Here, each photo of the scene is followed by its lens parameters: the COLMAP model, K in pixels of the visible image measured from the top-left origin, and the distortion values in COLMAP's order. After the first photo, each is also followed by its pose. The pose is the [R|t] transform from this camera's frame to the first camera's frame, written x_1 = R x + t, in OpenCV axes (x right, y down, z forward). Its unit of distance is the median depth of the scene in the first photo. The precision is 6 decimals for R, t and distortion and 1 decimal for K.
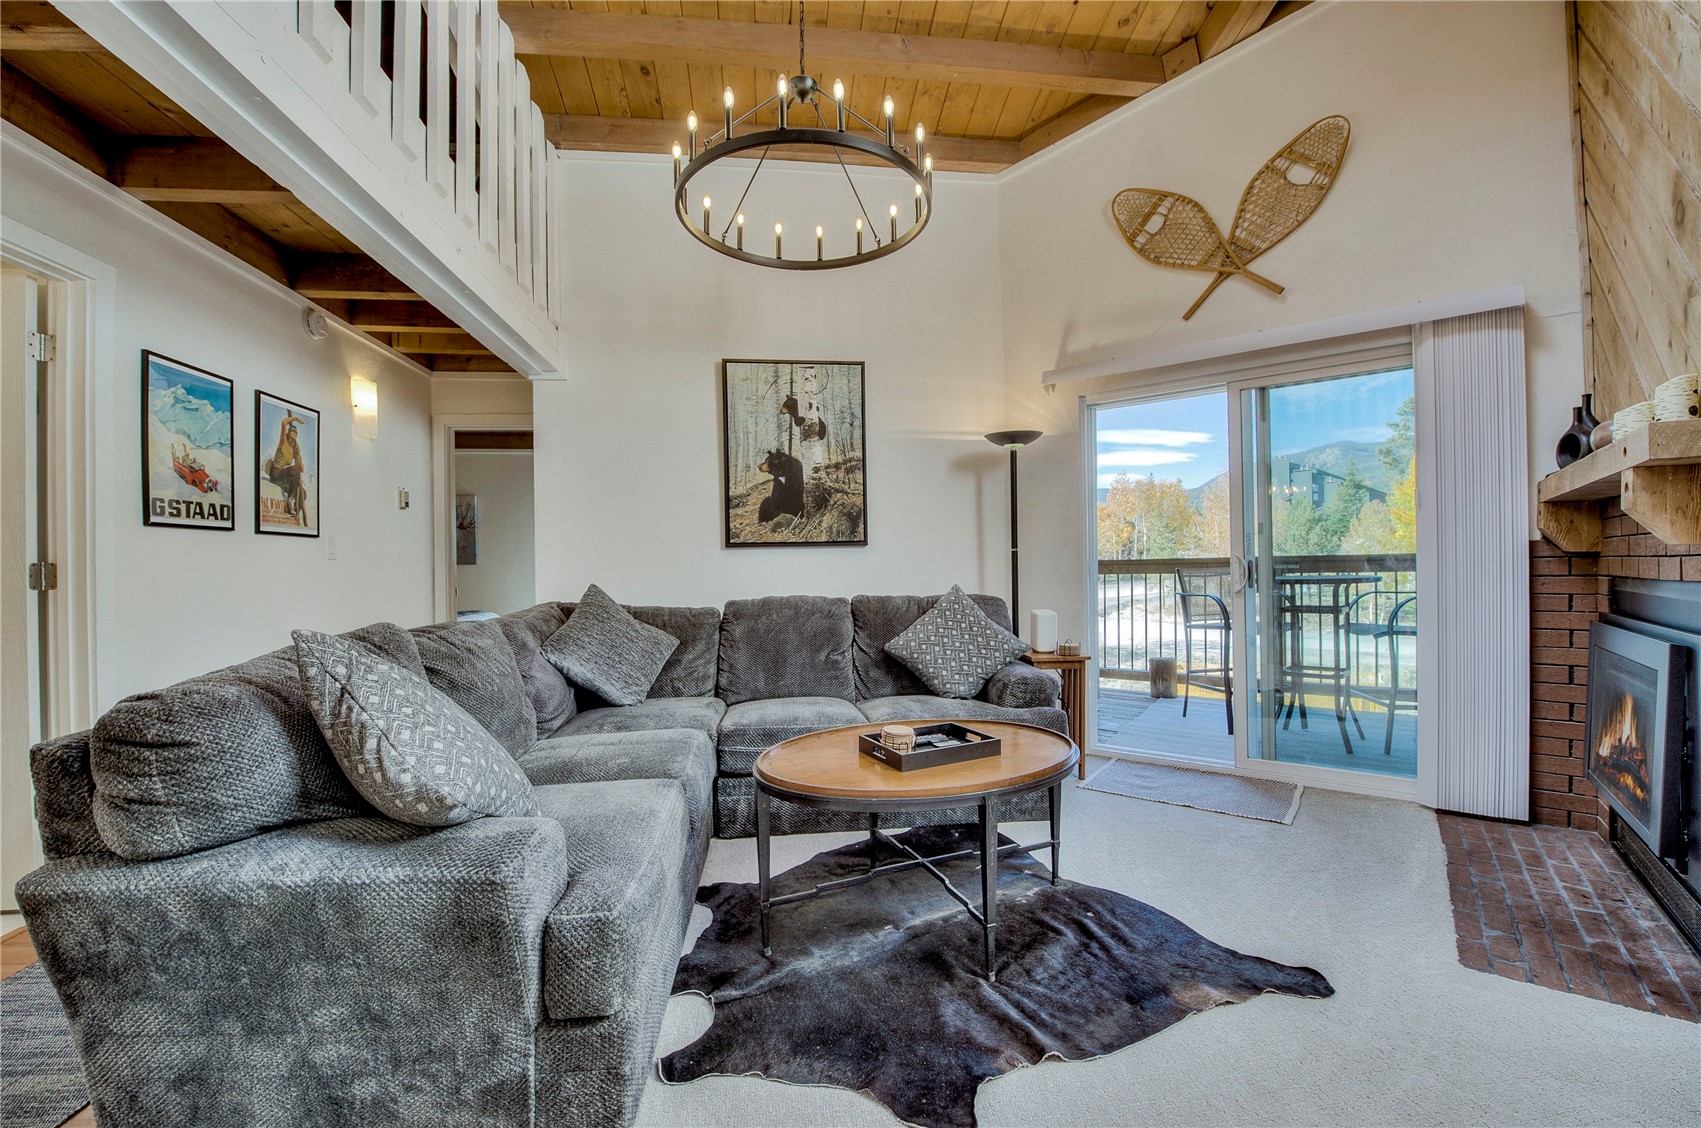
lens RADIAL K [[694.8, 0, 851.3], [0, 694.8, 566.6], [0, 0, 1]] dist [-0.018633, -0.001916]
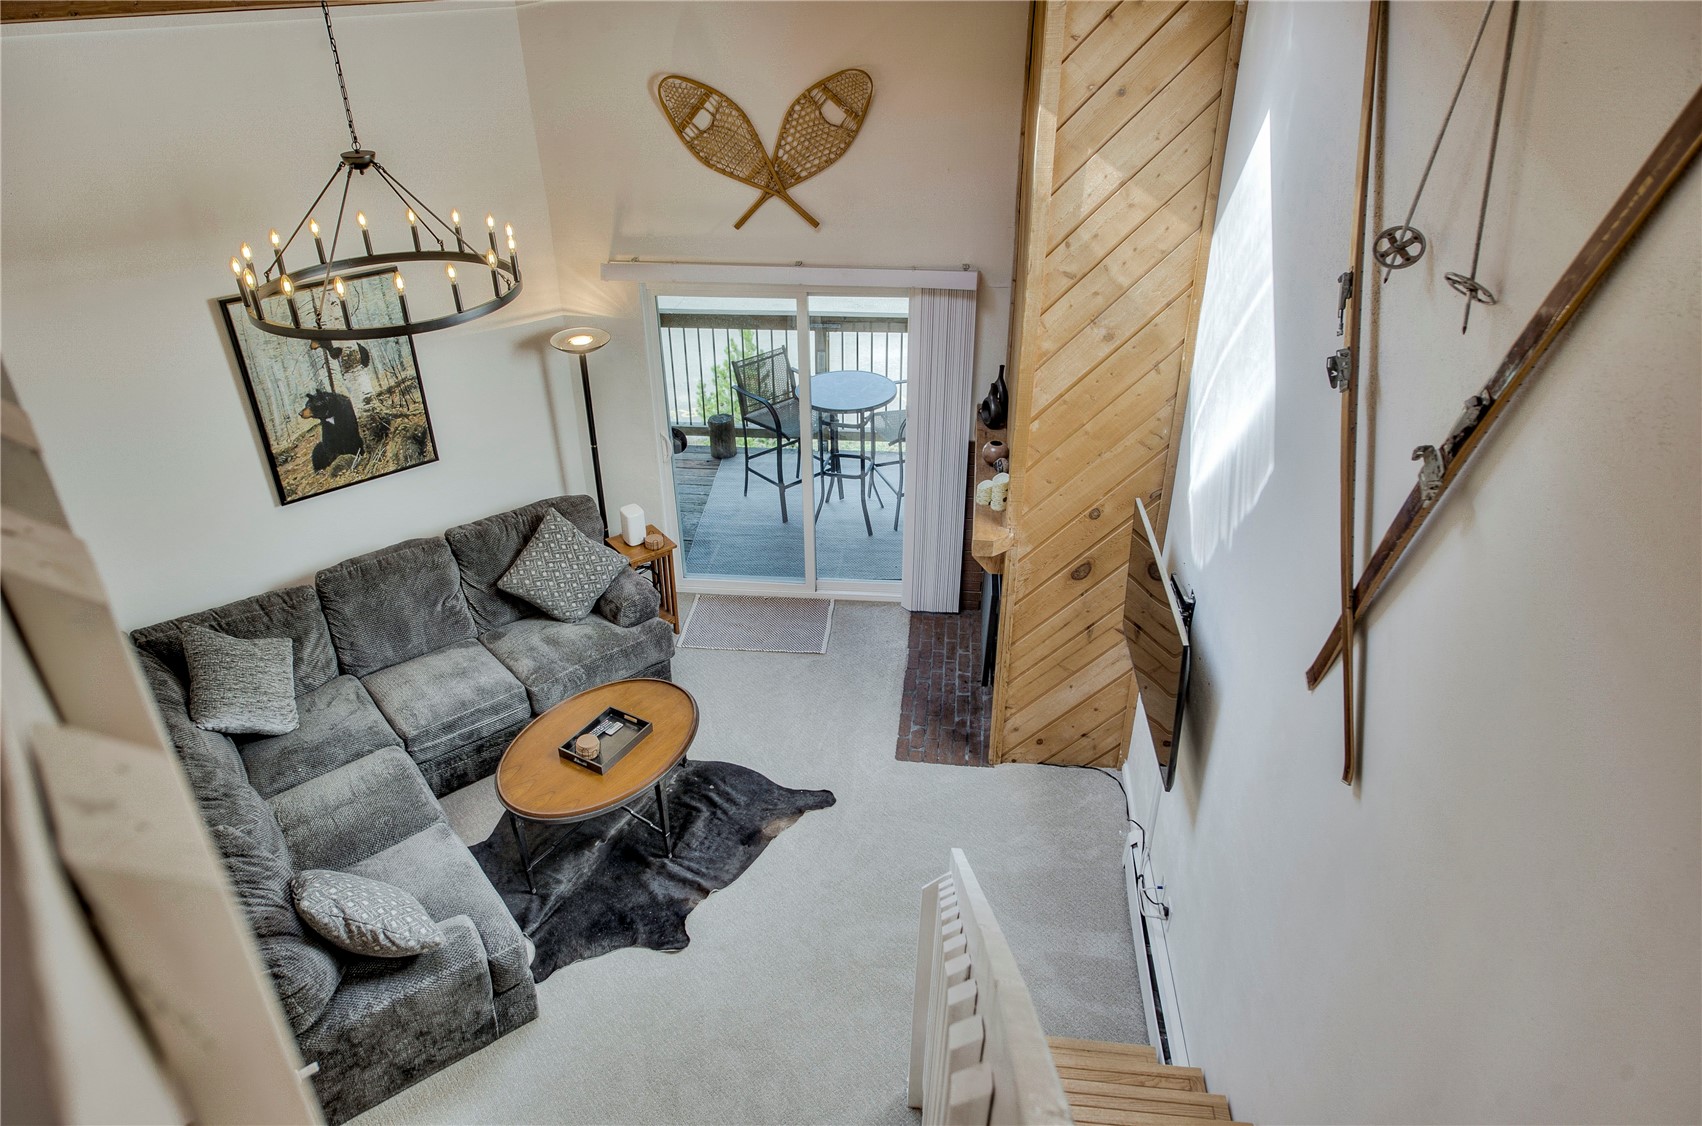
lens RADIAL K [[1120.7, 0, 851.0], [0, 1120.7, 563.0], [0, 0, 1]] dist [0.004886, -0.000813]
pose [[0.847499, -0.265345, 0.459714, -0.278691], [-0.007370, 0.860117, 0.510043, -0.806369], [-0.530745, -0.435649, 0.726993, -0.535265]]
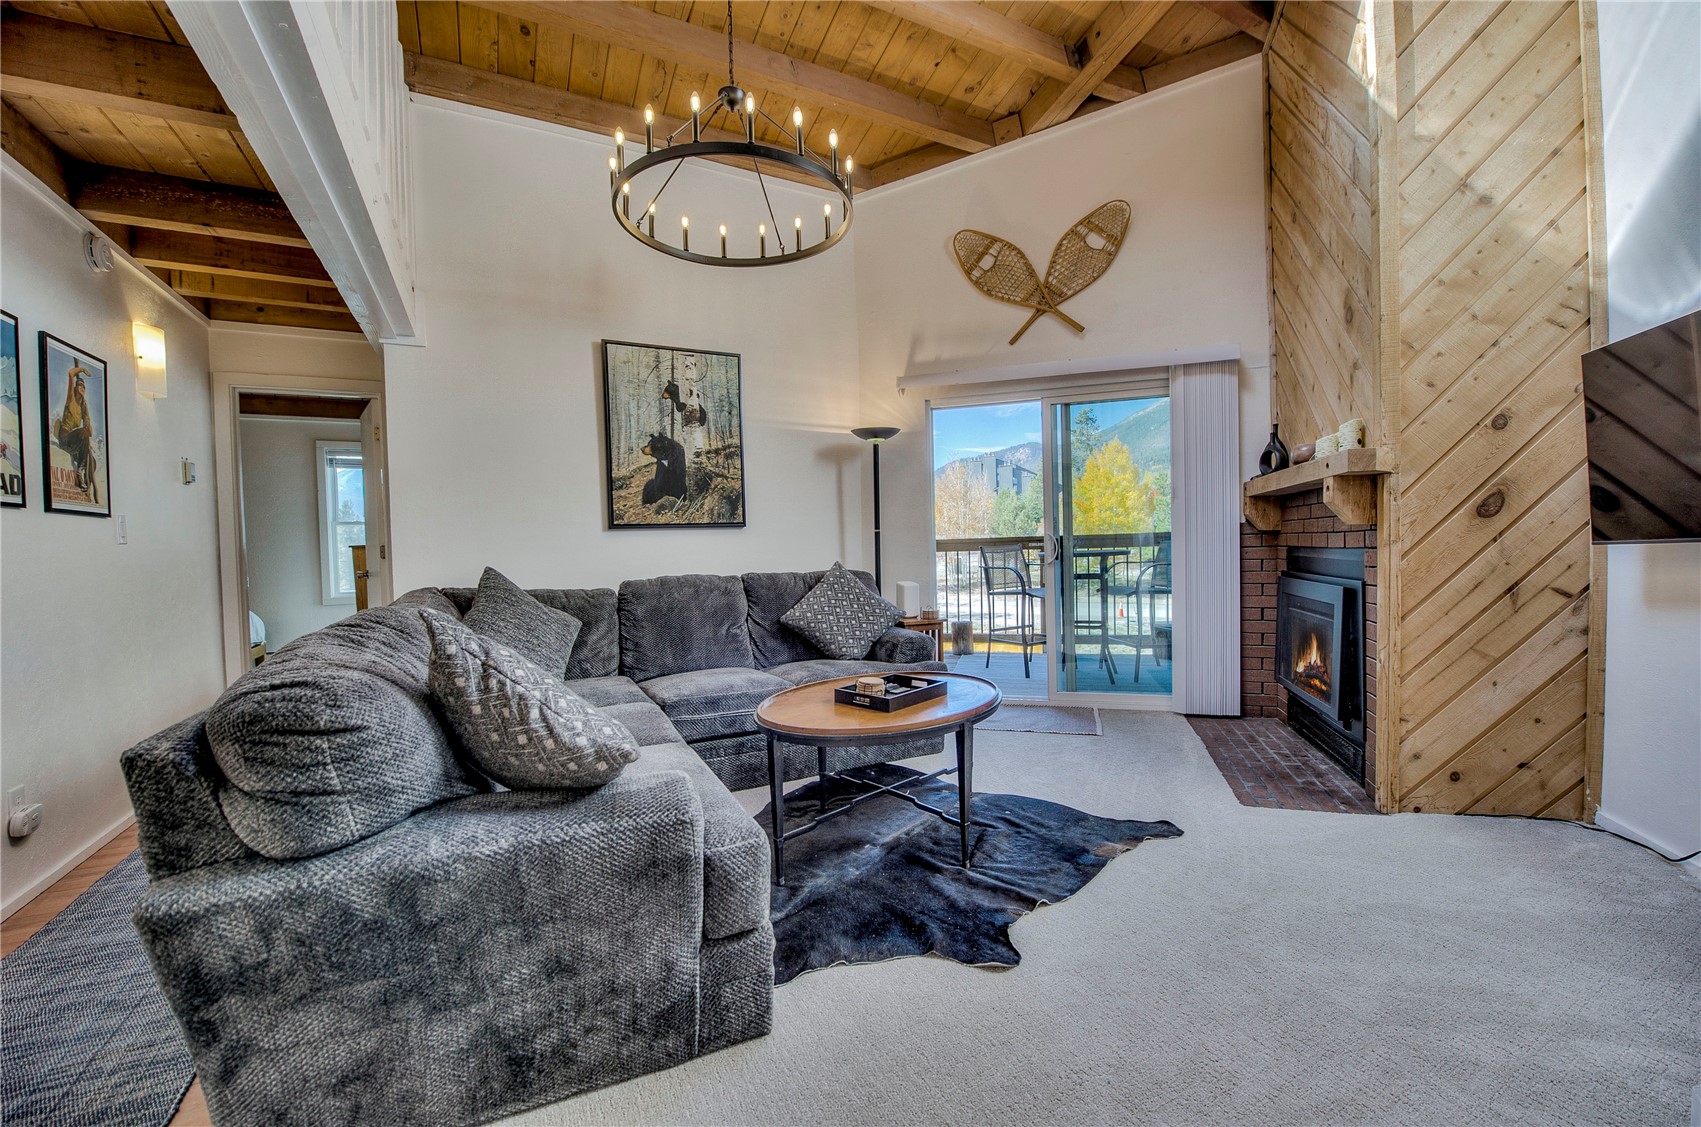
lens RADIAL K [[676.7, 0, 849.4], [0, 676.7, 564.8], [0, 0, 1]] dist [-0.019739, -0.000678]
pose [[0.936990, -0.019272, 0.348825, -0.224507], [0.011606, 0.999643, 0.024054, 0.005506], [-0.349164, -0.018490, 0.936879, -0.041204]]
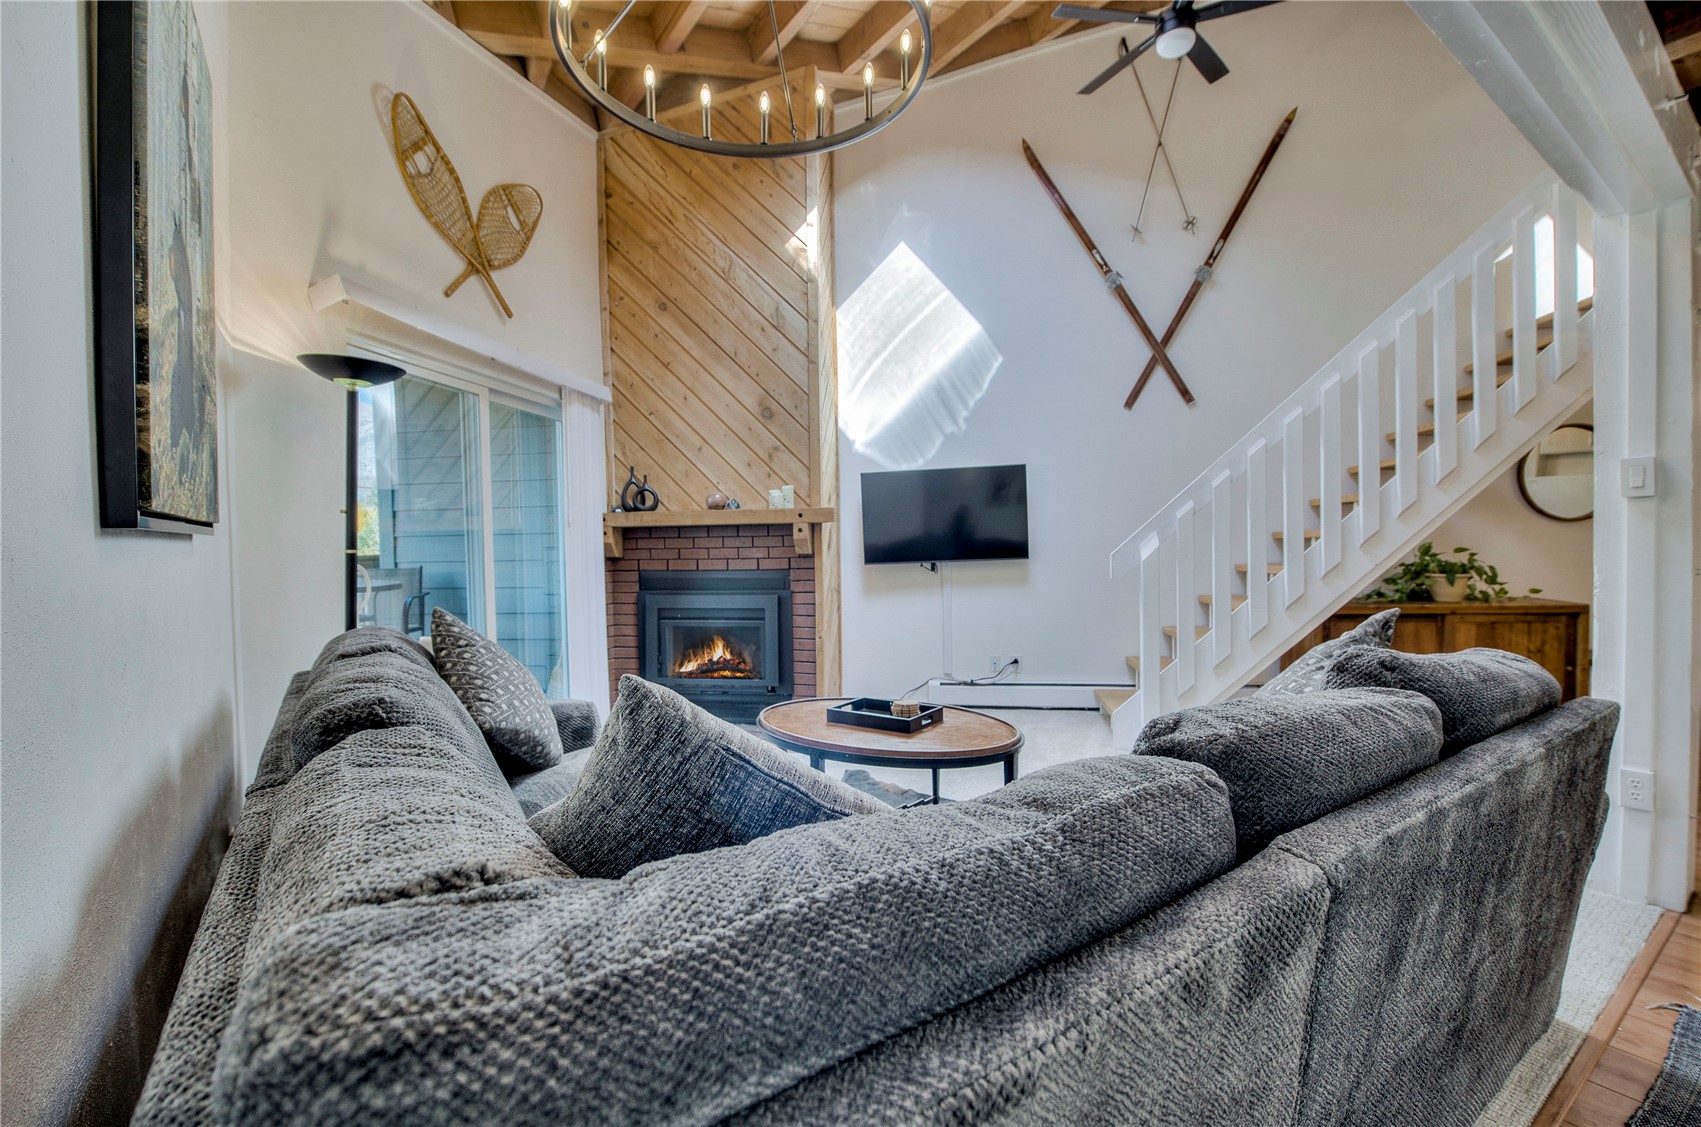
lens RADIAL K [[772.8, 0, 858.6], [0, 772.8, 565.6], [0, 0, 1]] dist [-0.012835, -0.001740]
pose [[-0.491295, -0.005314, 0.870977, -0.659340], [0.007472, 0.999919, 0.010315, -0.016896], [-0.870961, 0.011576, -0.491216, 1.055792]]
